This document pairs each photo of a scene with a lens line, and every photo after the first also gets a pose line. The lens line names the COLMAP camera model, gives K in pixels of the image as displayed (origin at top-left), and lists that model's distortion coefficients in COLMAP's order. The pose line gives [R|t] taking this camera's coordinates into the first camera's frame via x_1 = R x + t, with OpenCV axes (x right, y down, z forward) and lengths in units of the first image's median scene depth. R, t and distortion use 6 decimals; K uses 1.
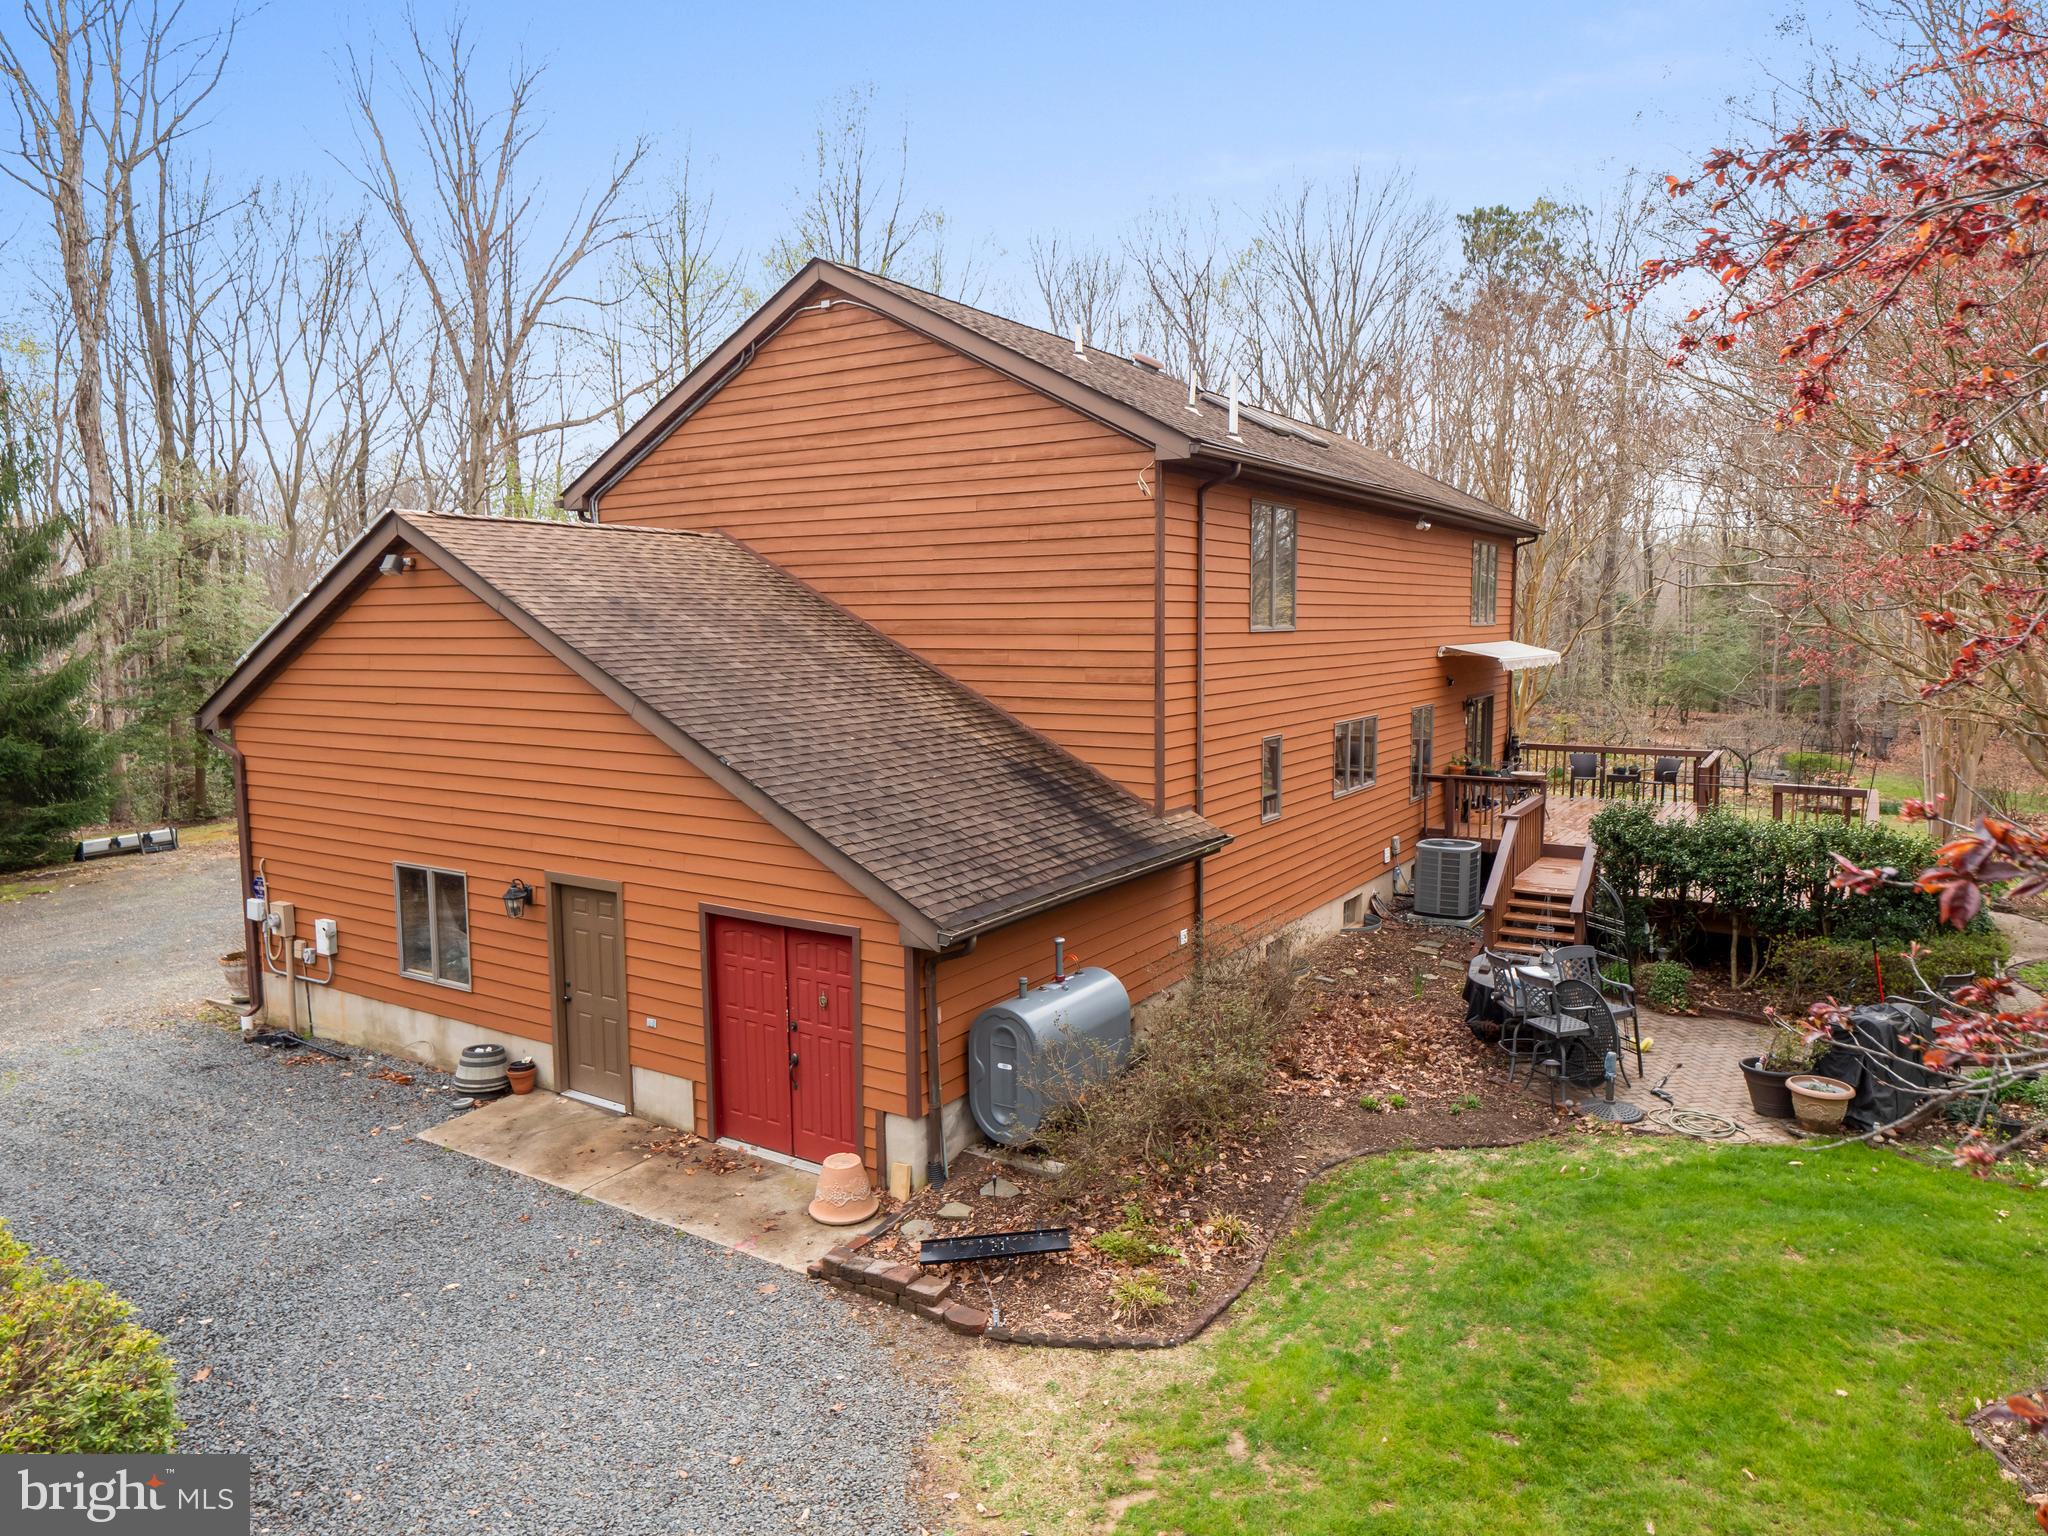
lens RADIAL K [[1318.8, 0, 1024.0], [0, 1318.8, 768.0], [0, 0, 1]] dist [-0.000992, 0.002625]
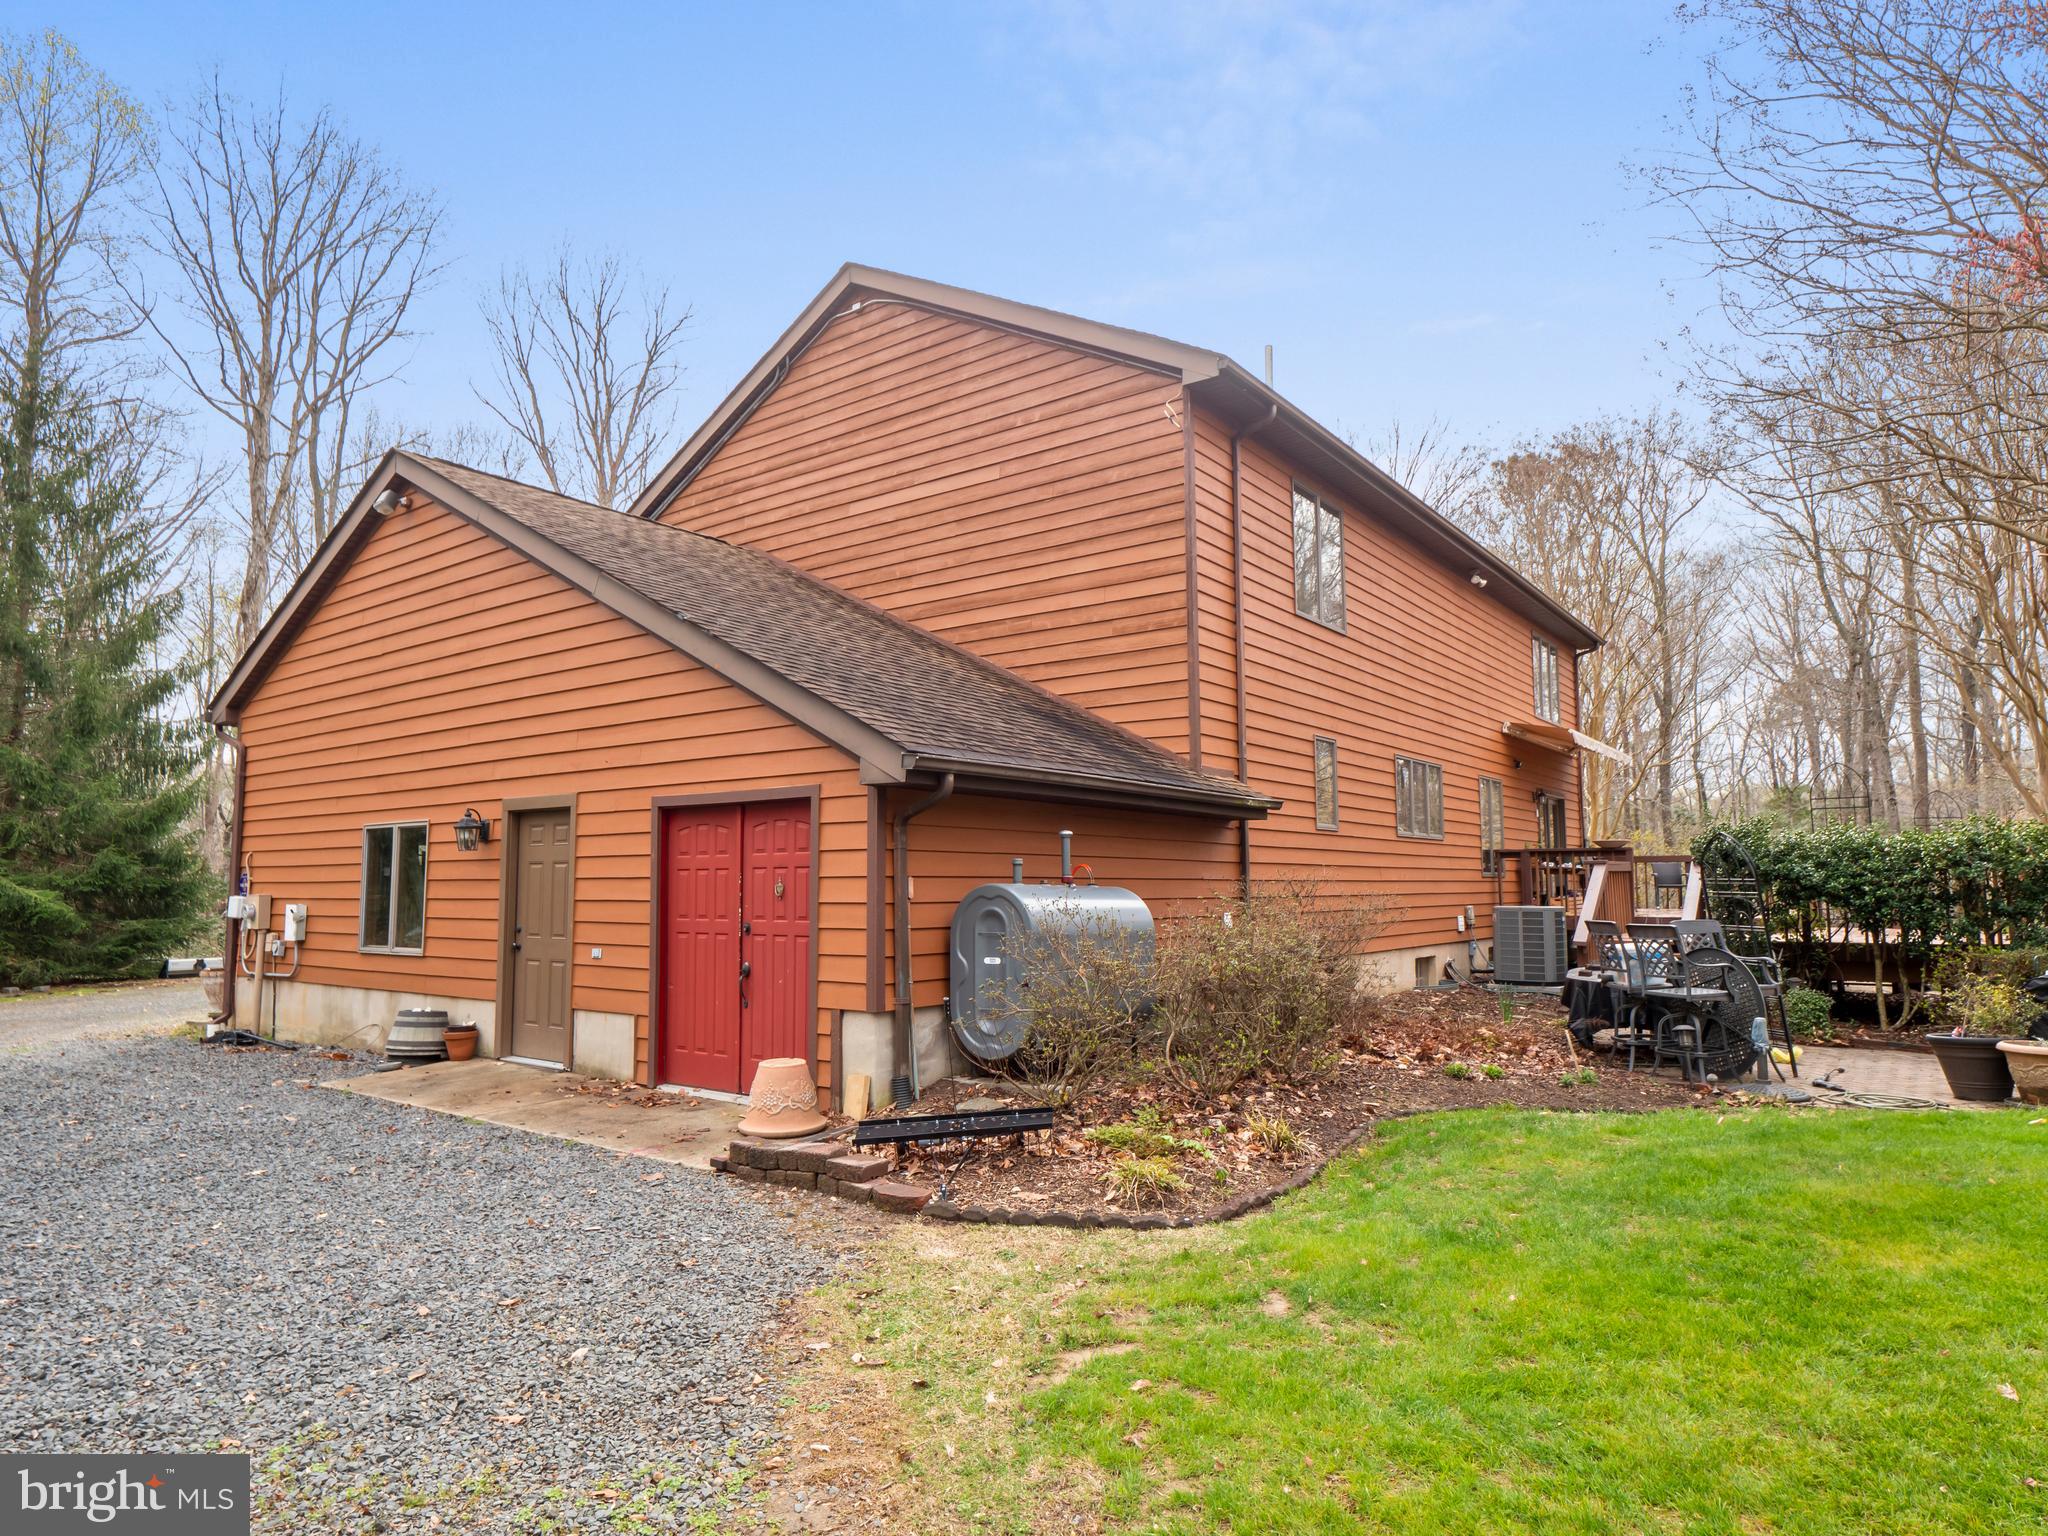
lens RADIAL K [[1210.4, 0, 1019.3], [0, 1210.4, 777.9], [0, 0, 1]] dist [0.001436, -0.002277]
pose [[0.997394, -0.004197, -0.072021, 0.049151], [-0.009975, 0.980695, -0.195287, 0.229588], [0.071451, 0.195496, 0.978098, 0.222282]]
